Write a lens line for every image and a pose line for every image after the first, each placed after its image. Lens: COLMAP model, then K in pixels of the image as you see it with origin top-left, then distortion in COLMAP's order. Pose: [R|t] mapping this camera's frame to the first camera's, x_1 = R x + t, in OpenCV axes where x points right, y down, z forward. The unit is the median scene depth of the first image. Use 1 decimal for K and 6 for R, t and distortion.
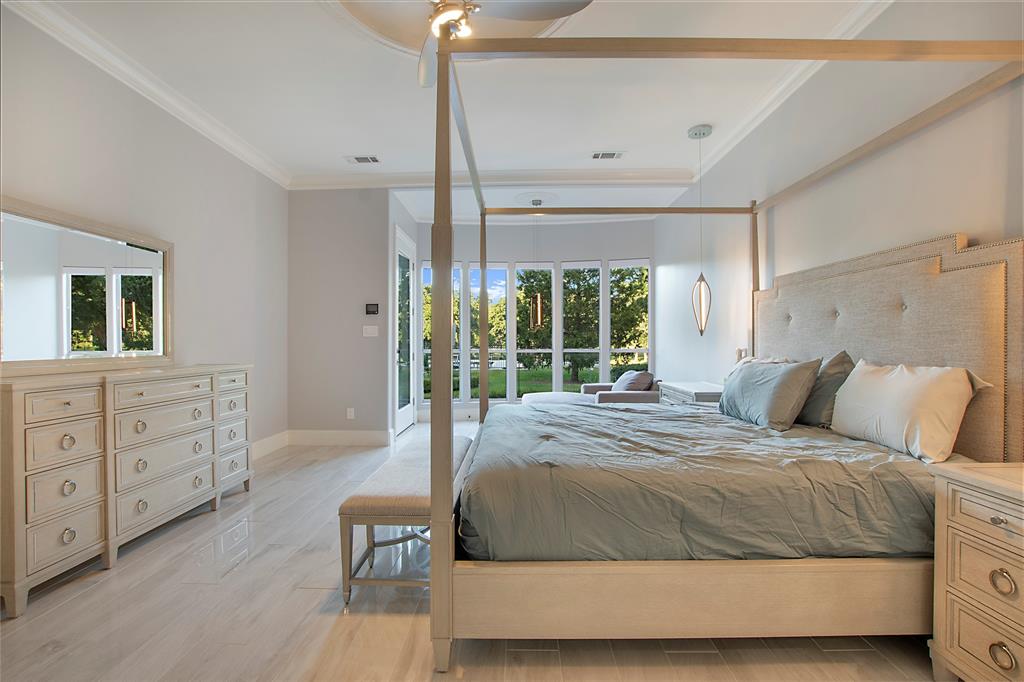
lens RADIAL K [[451.4, 0, 510.7], [0, 451.4, 340.1], [0, 0, 1]] dist [-0.016159, 0.000762]
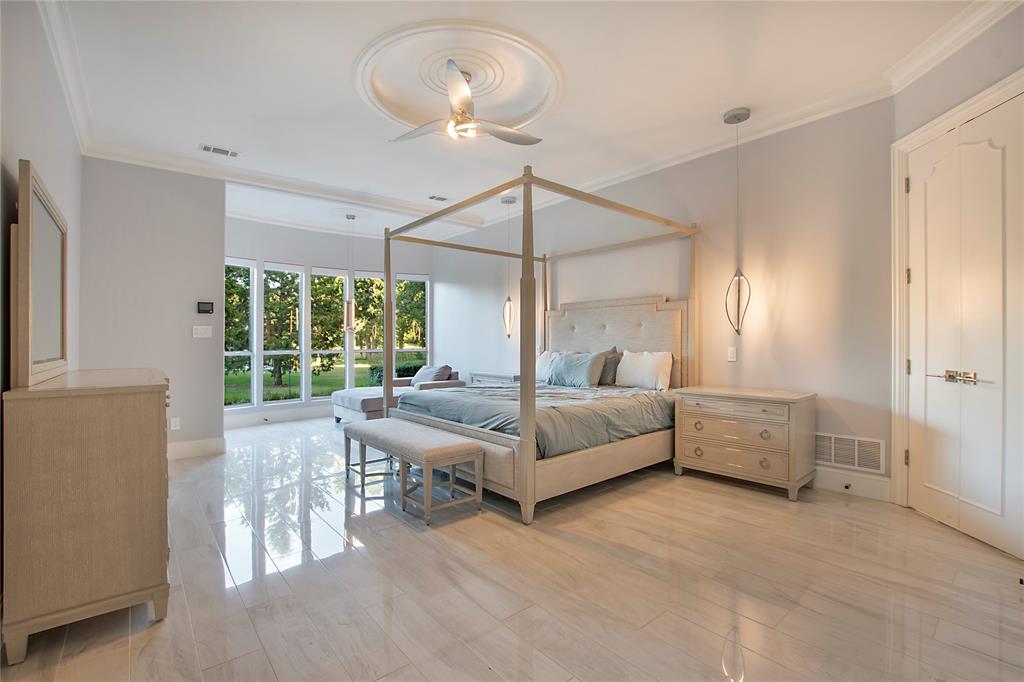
lens RADIAL K [[451.4, 0, 506.7], [0, 451.4, 342.8], [0, 0, 1]] dist [-0.016159, 0.000762]
pose [[0.757351, -0.003403, 0.652999, -0.866772], [0.001945, 0.999994, 0.002955, 0.002338], [-0.653005, -0.000967, 0.757353, -0.194960]]
